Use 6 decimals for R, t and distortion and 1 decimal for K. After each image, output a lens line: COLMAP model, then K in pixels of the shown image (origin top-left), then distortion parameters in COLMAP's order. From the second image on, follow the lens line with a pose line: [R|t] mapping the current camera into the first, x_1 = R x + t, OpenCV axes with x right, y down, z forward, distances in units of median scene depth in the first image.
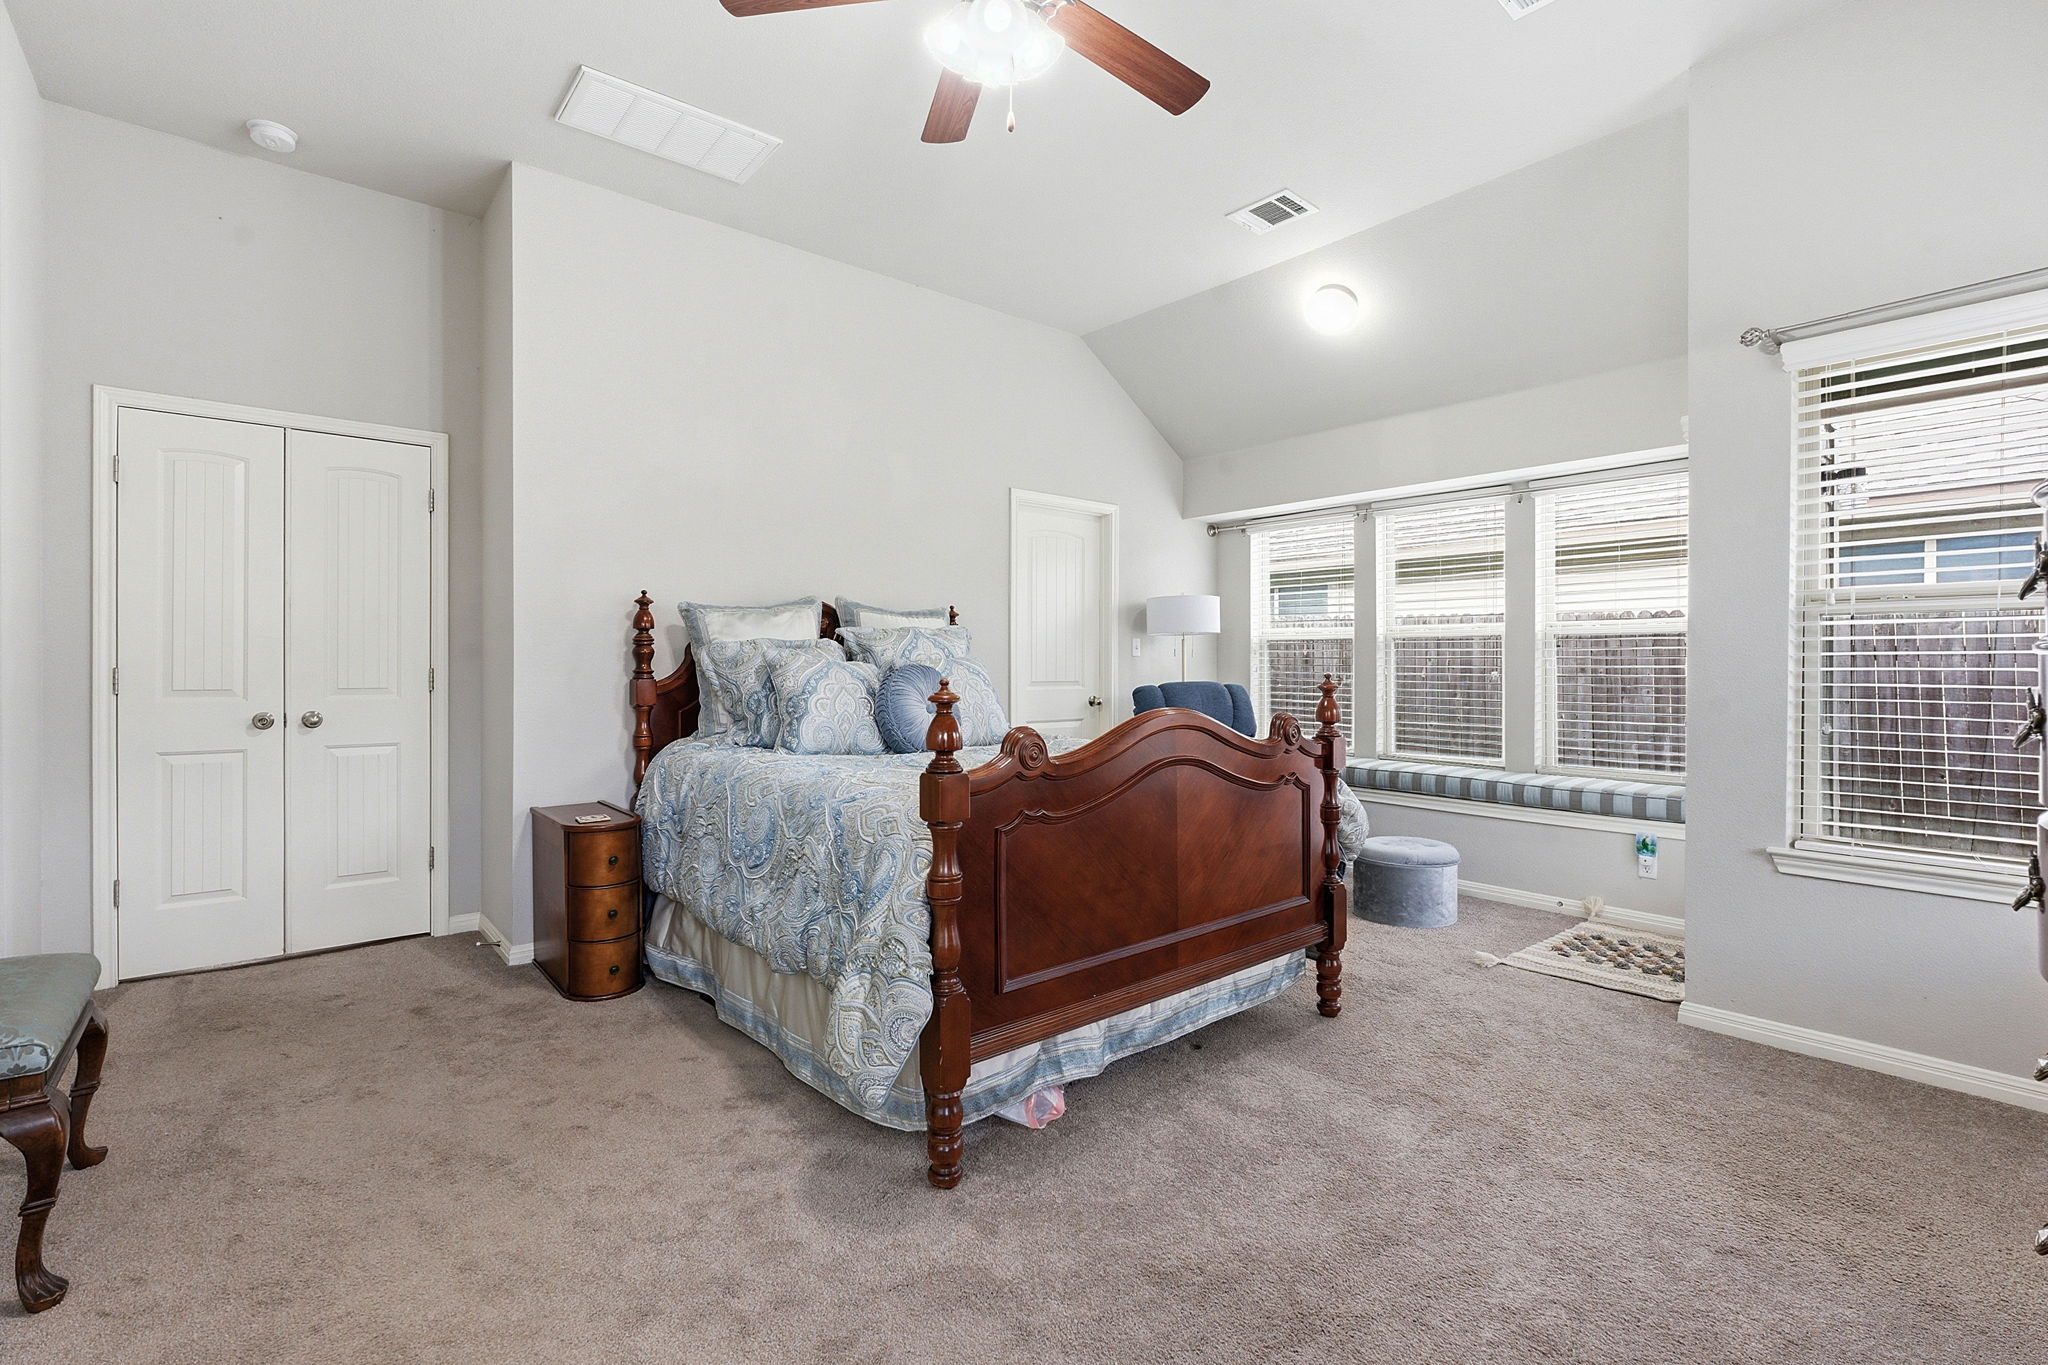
lens RADIAL K [[921.3, 0, 1019.9], [0, 921.3, 664.1], [0, 0, 1]] dist [-0.013970, 0.000137]
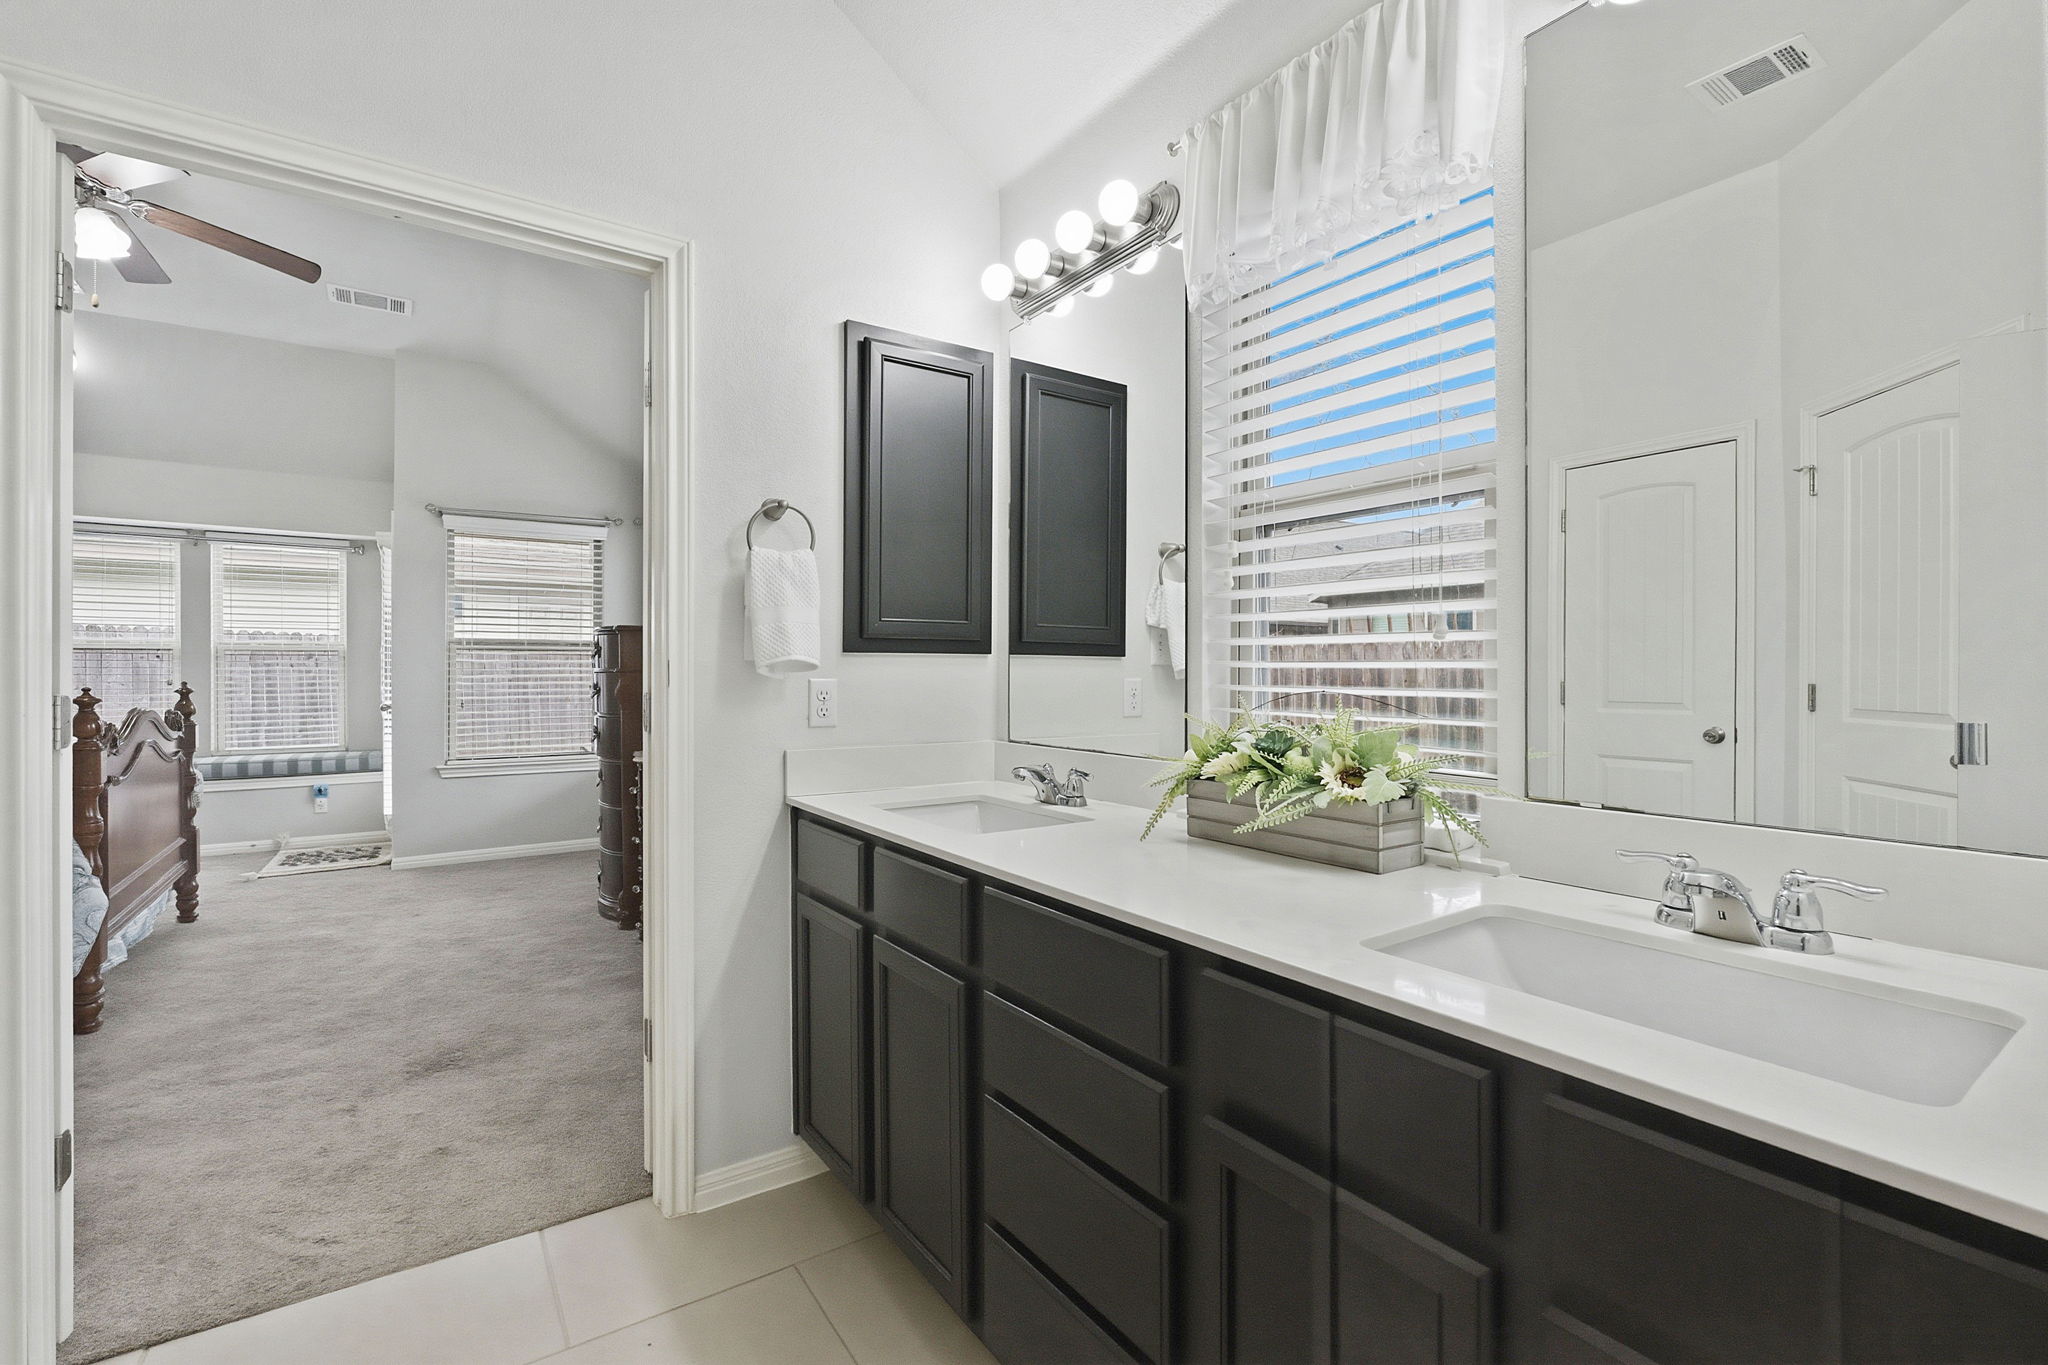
lens RADIAL K [[921.3, 0, 1019.9], [0, 921.3, 664.1], [0, 0, 1]] dist [-0.013970, 0.000137]
pose [[0.095597, 0.008140, 0.995387, -0.944393], [0.000496, 0.999966, -0.008226, -0.005325], [-0.995420, 0.001280, 0.095590, -0.415263]]
